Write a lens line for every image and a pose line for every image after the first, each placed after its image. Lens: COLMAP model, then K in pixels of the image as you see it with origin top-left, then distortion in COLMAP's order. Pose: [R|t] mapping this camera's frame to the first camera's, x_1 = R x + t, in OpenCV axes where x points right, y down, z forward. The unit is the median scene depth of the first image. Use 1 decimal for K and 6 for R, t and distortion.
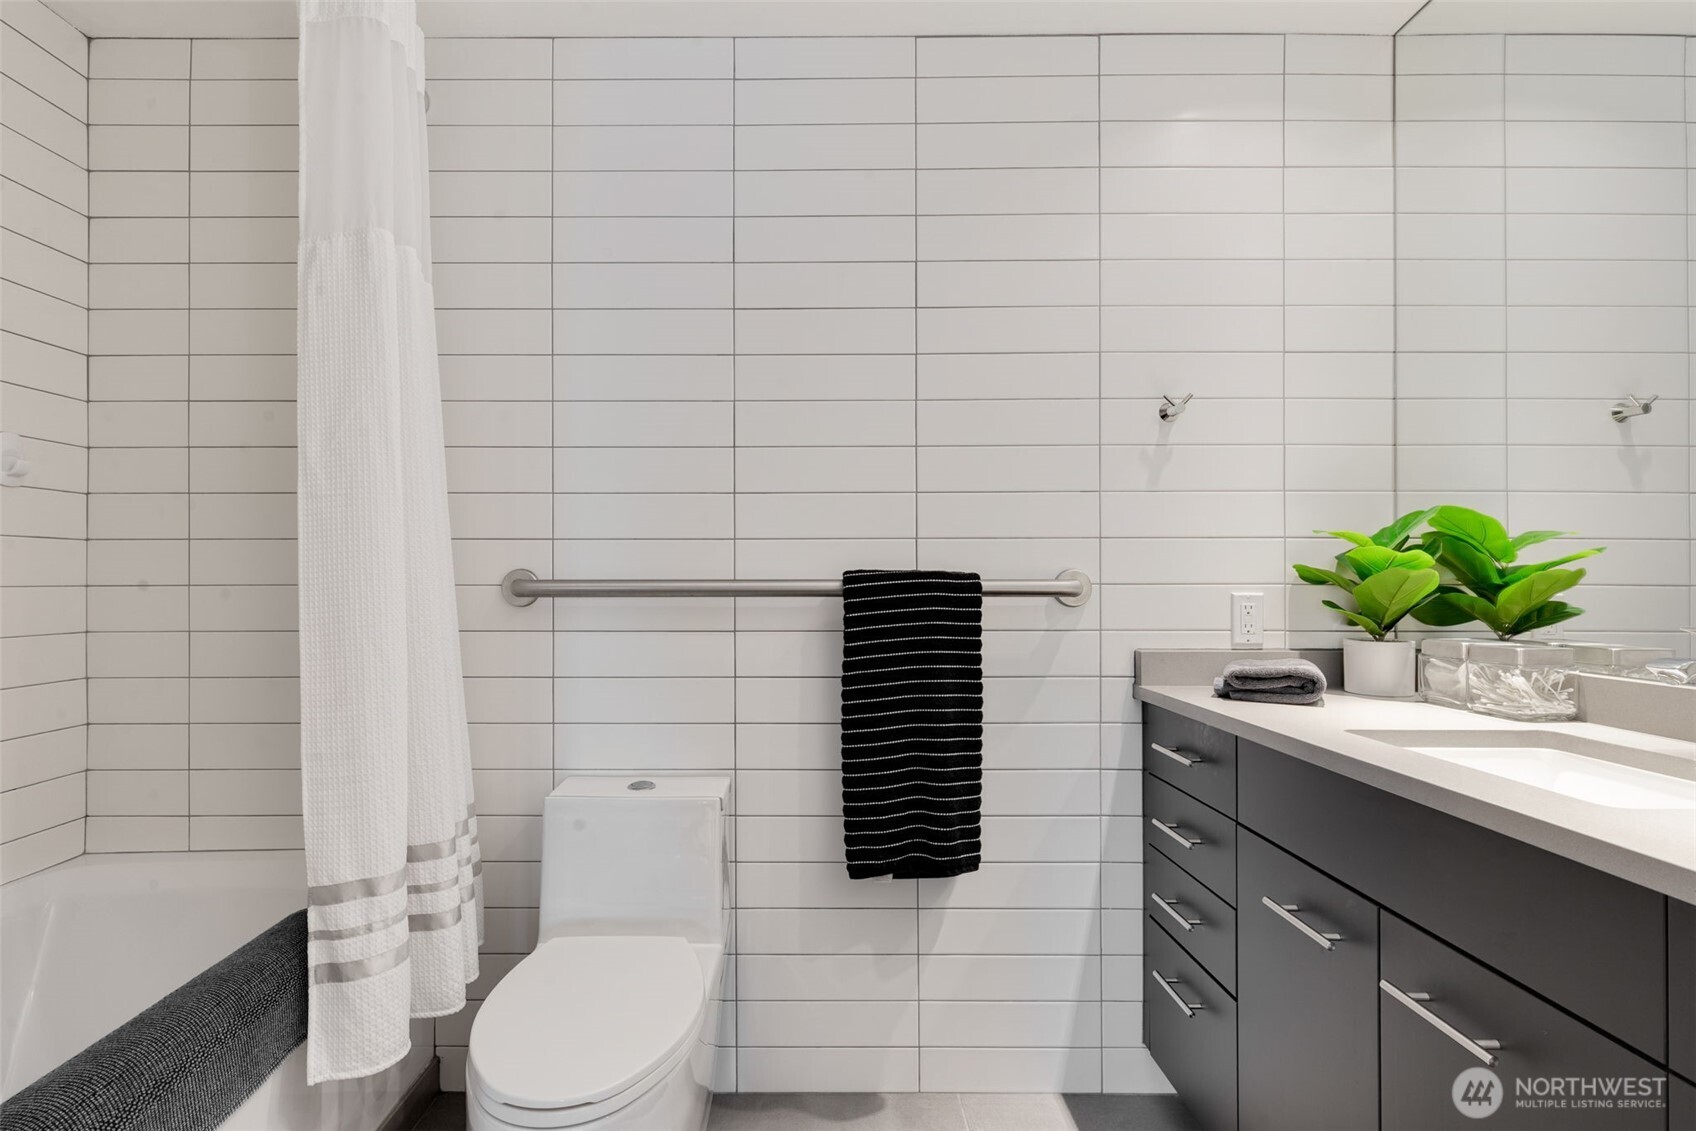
lens RADIAL K [[793.0, 0, 848.0], [0, 793.0, 565.5], [0, 0, 1]] dist [0.000877, 0.000137]
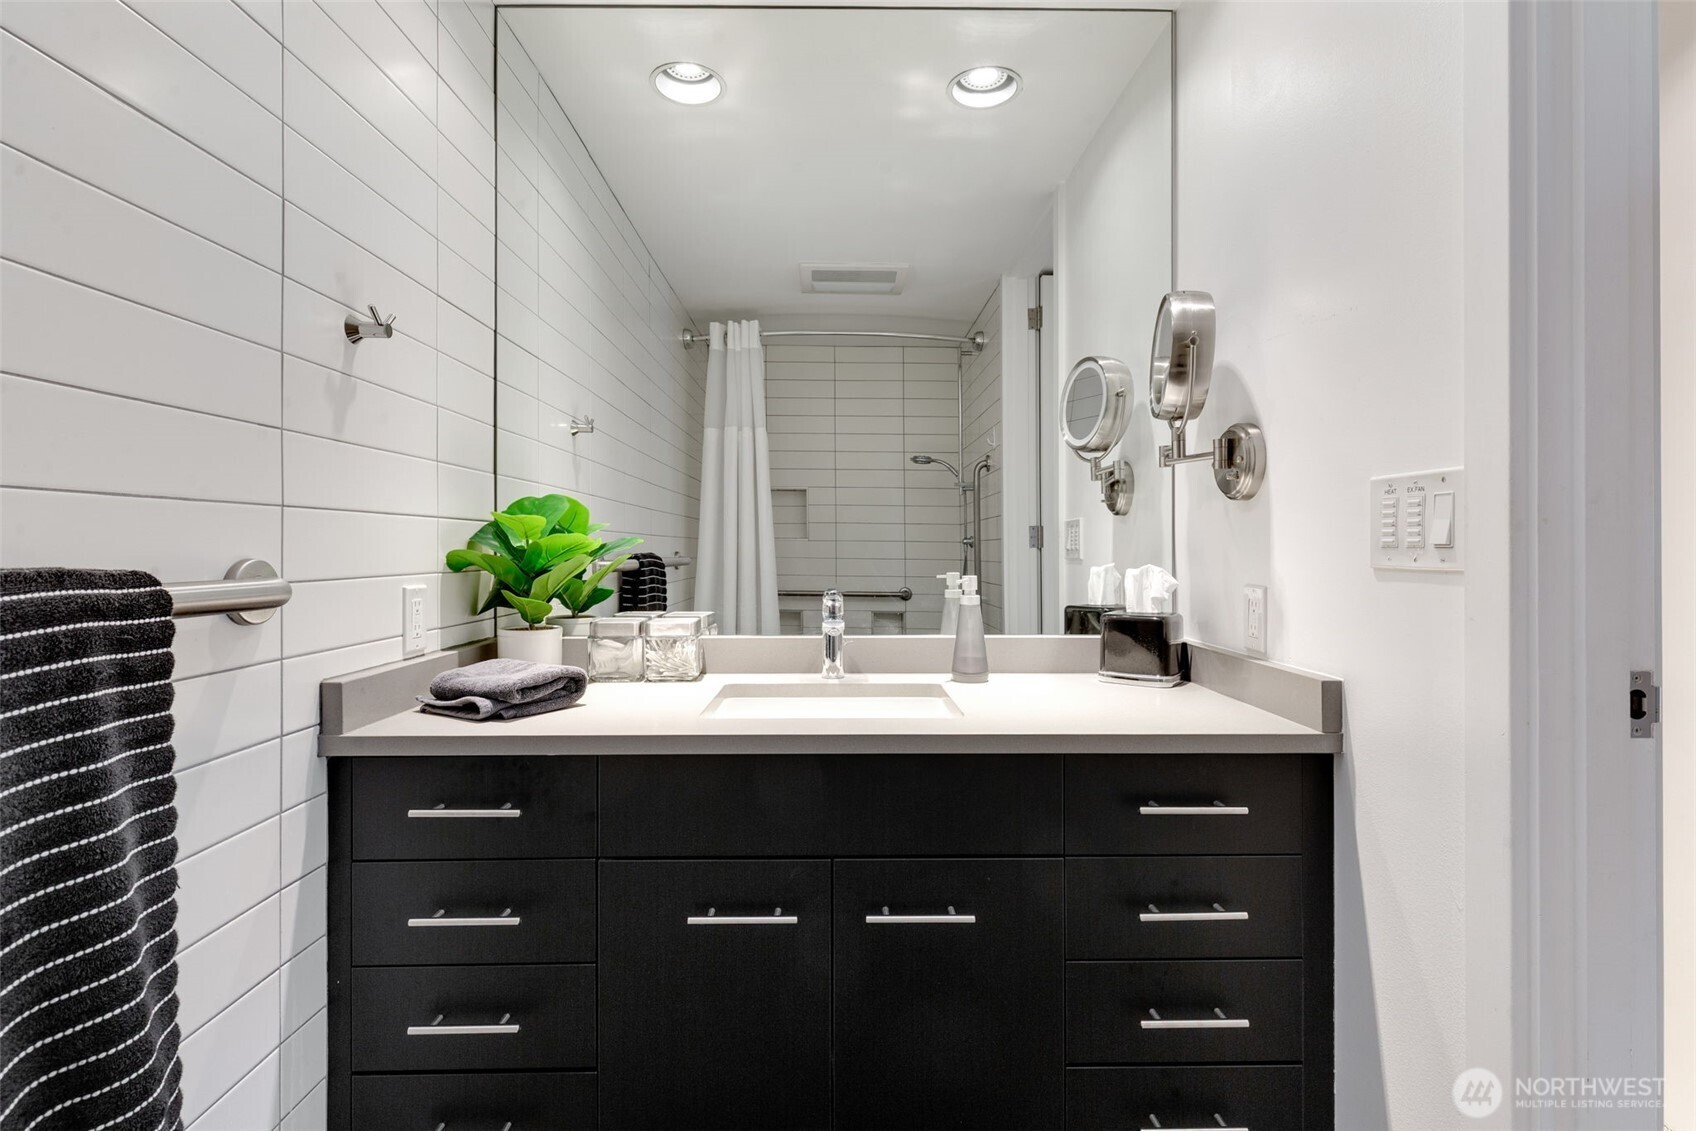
lens RADIAL K [[785.8, 0, 849.6], [0, 785.8, 545.2], [0, 0, 1]] dist [-0.000705, -0.000098]
pose [[0.022811, 0.002936, 0.999735, -0.273010], [-0.017590, 0.999842, -0.002535, -0.011526], [-0.999585, -0.017527, 0.022859, 0.560637]]
